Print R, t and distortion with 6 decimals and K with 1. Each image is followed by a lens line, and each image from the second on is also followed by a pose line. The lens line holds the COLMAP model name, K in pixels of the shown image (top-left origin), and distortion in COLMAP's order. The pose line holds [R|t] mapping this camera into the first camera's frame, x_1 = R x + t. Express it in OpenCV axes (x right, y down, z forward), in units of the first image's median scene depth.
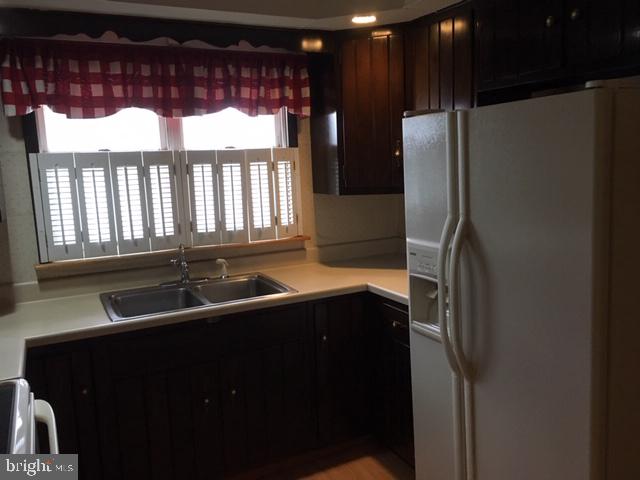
lens RADIAL K [[617.2, 0, 320.5], [0, 617.2, 239.2], [0, 0, 1]] dist [0.054020, 0.000000]
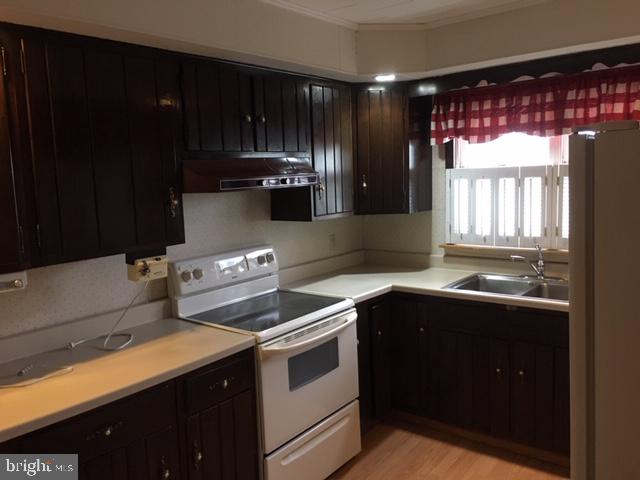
lens RADIAL K [[534.4, 0, 320.0], [0, 534.4, 240.6], [0, 0, 1]] dist [0.017450, 0.013698]
pose [[0.373094, 0.127439, -0.919000, 0.597360], [-0.111382, 0.989510, 0.091998, -0.051627], [0.921084, 0.068036, 0.383374, 0.242726]]
